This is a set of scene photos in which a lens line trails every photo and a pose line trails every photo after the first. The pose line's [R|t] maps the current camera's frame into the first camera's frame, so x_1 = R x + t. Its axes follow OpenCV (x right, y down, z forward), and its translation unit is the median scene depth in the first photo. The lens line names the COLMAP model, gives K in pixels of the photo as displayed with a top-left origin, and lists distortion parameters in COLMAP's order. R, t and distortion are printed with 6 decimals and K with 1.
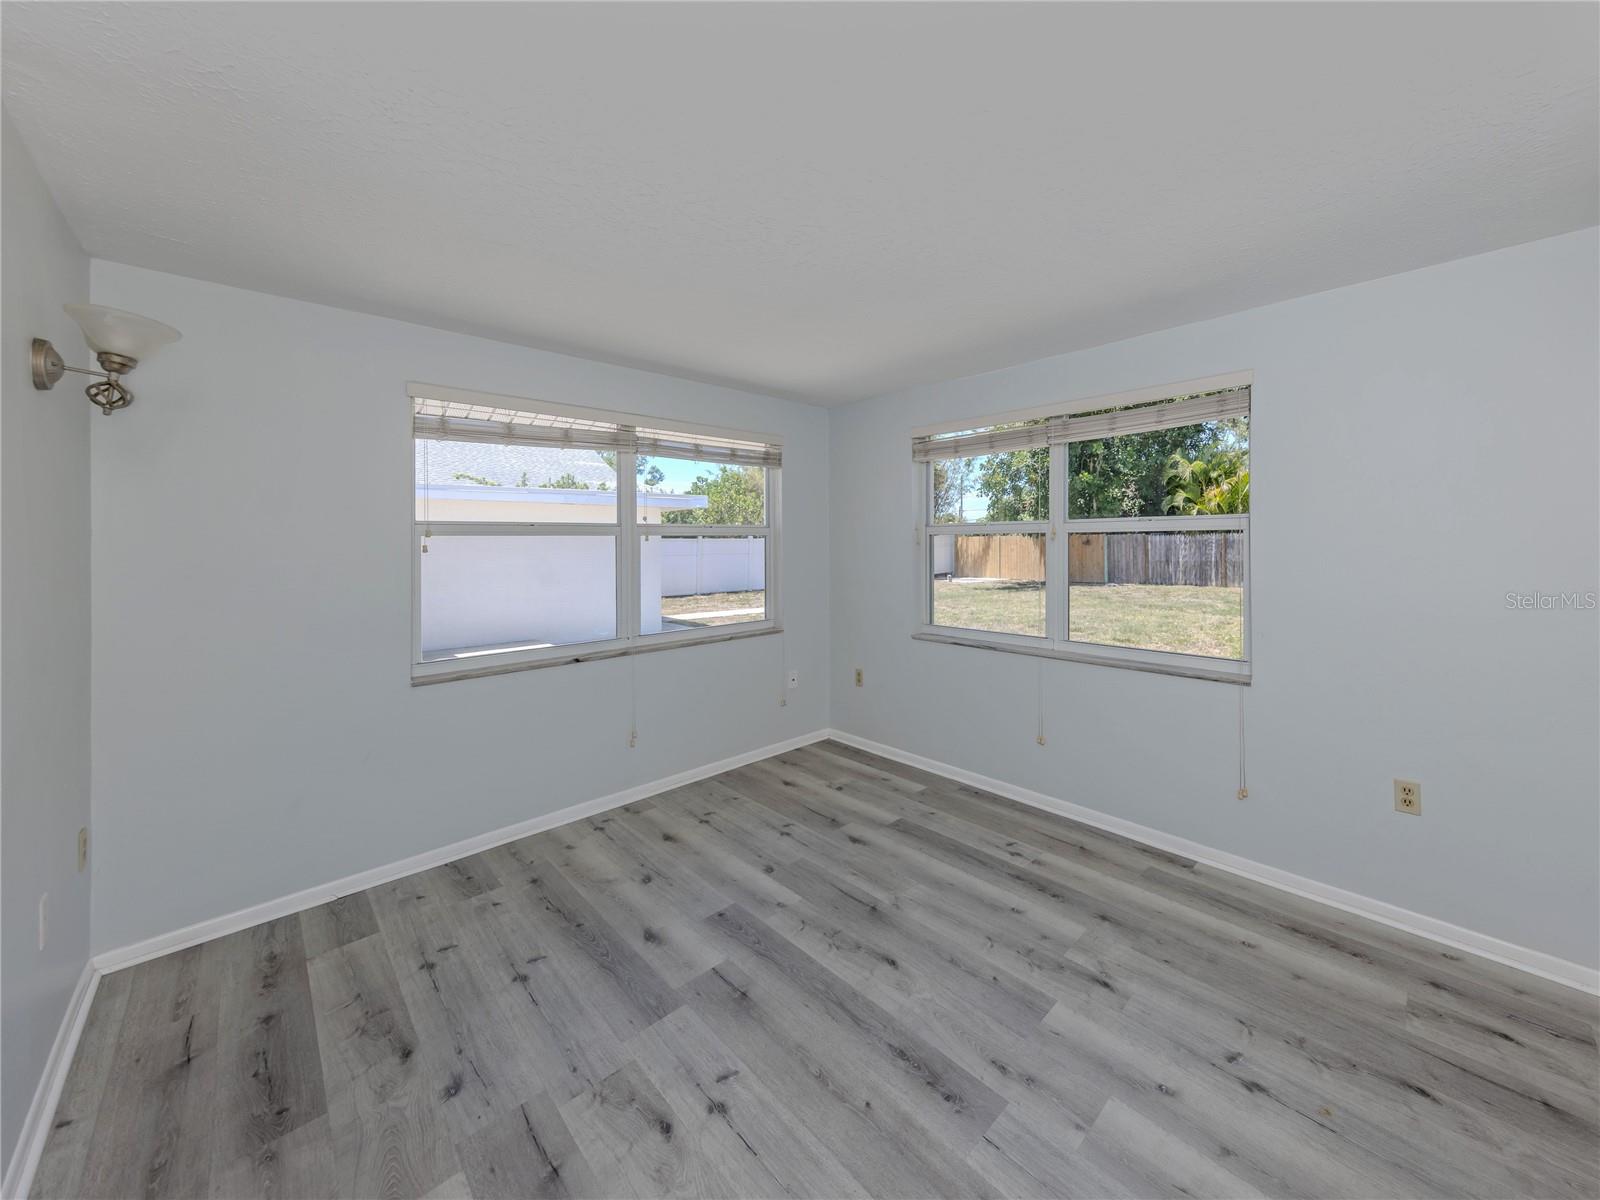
lens RADIAL K [[603.1, 0, 881.7], [0, 603.1, 533.2], [0, 0, 1]] dist [0.010799, -0.002155]
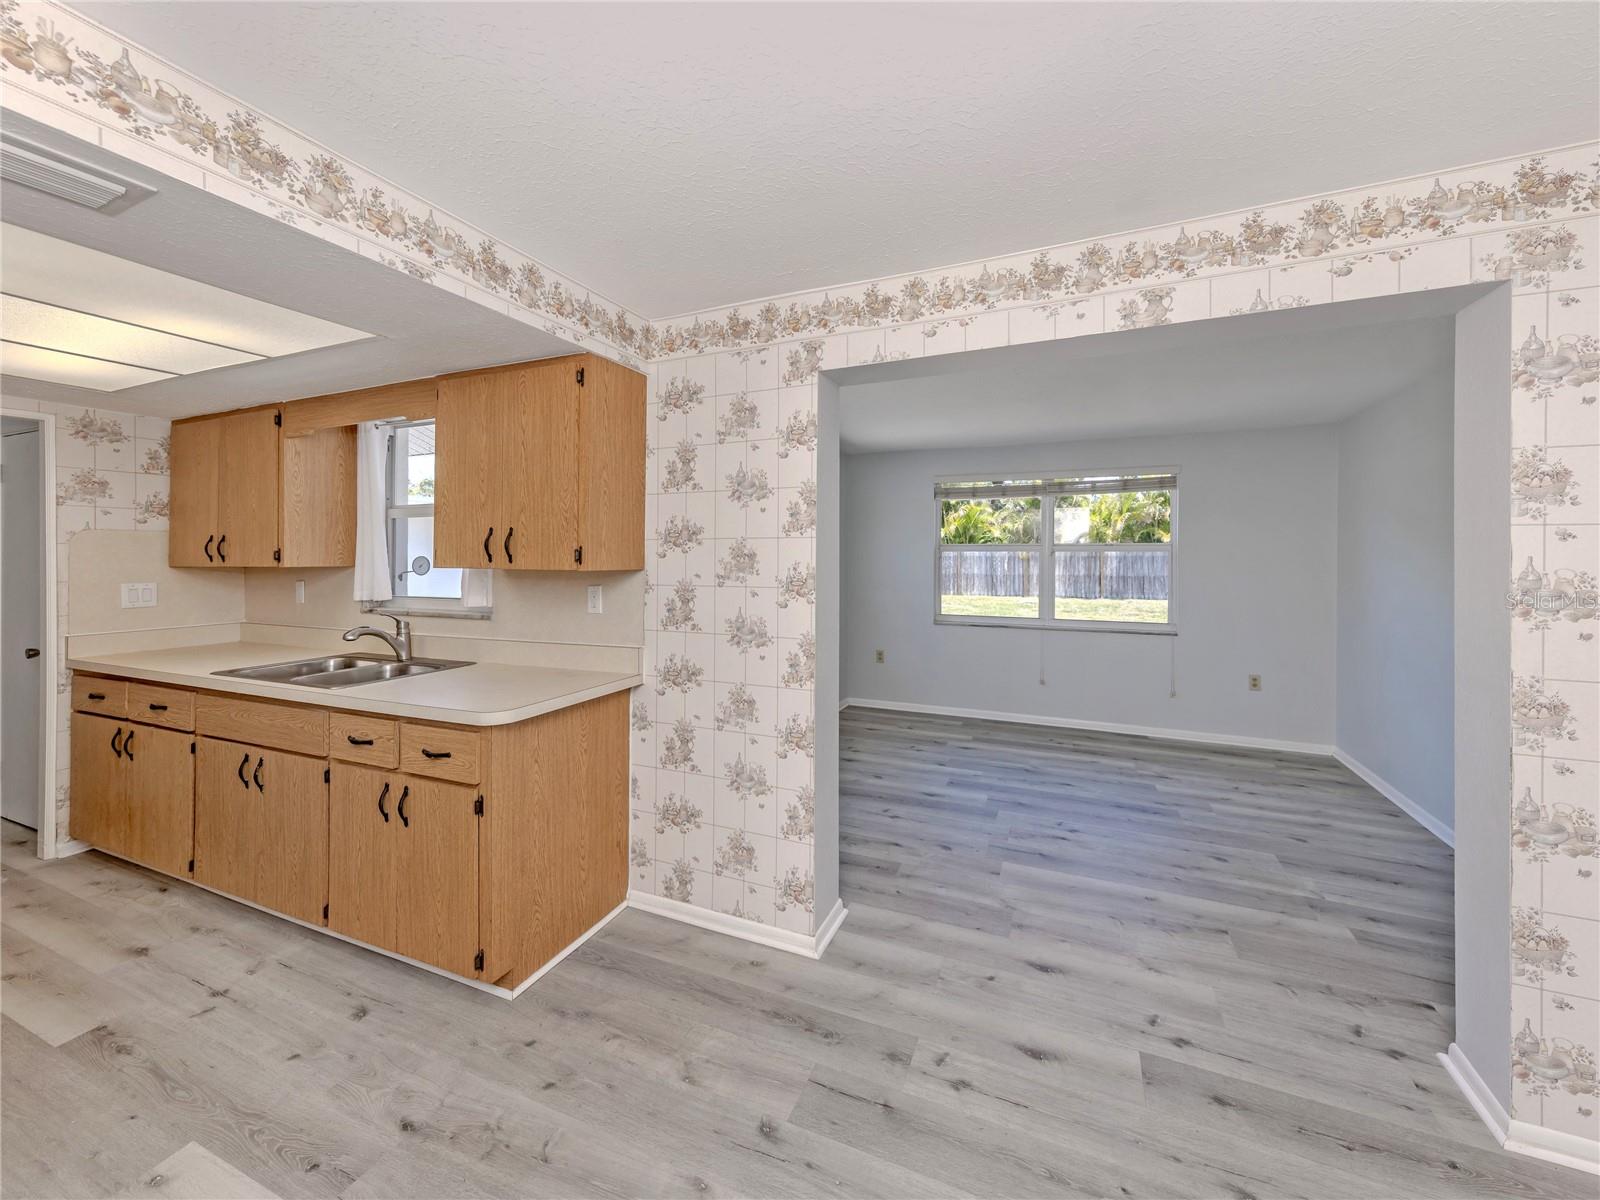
lens RADIAL K [[603.1, 0, 808.0], [0, 603.1, 551.7], [0, 0, 1]] dist [0.010799, -0.002155]
pose [[0.943643, 0.011523, 0.330765, -1.186117], [-0.014296, 0.999880, 0.005953, -0.003956], [-0.330656, -0.010346, 0.943695, -0.417707]]
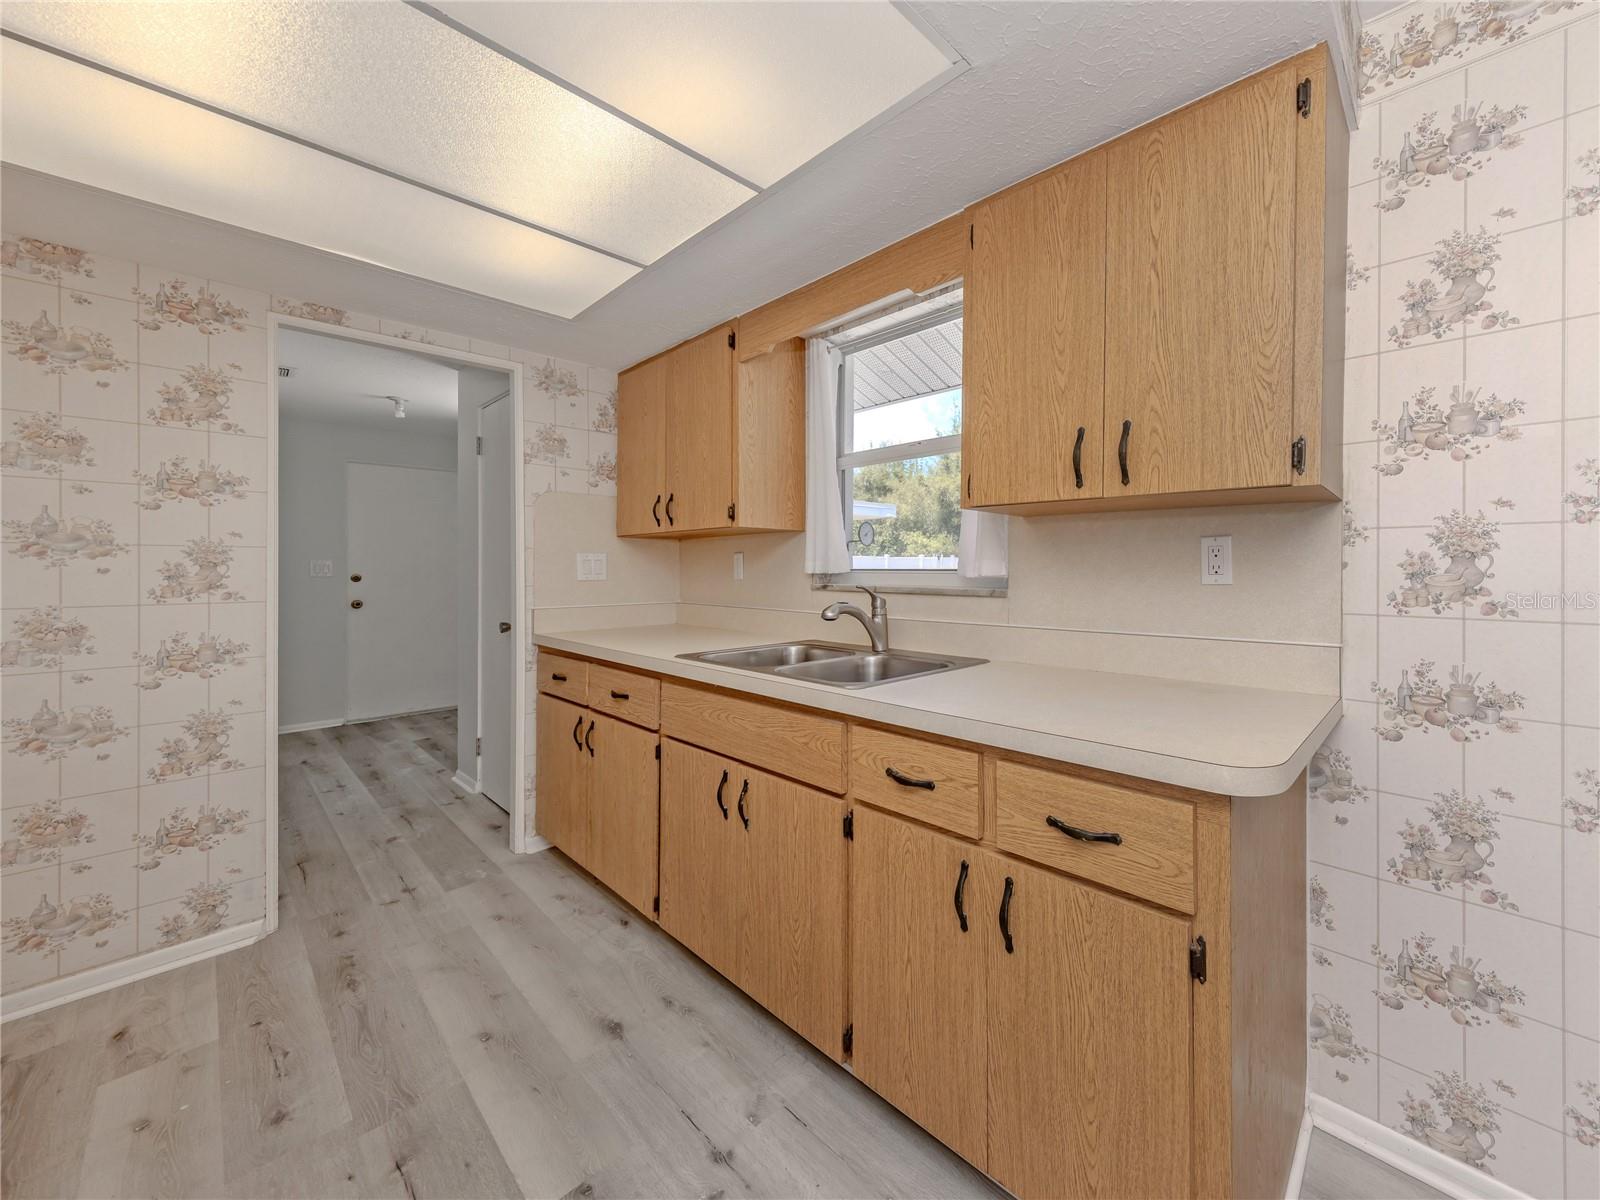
lens RADIAL K [[603.1, 0, 897.2], [0, 603.1, 563.6], [0, 0, 1]] dist [0.010799, -0.002155]
pose [[0.999915, 0.008348, 0.010015, -1.527972], [-0.008430, 0.999931, 0.008135, 0.095988], [-0.009946, -0.008219, 0.999917, 0.114226]]
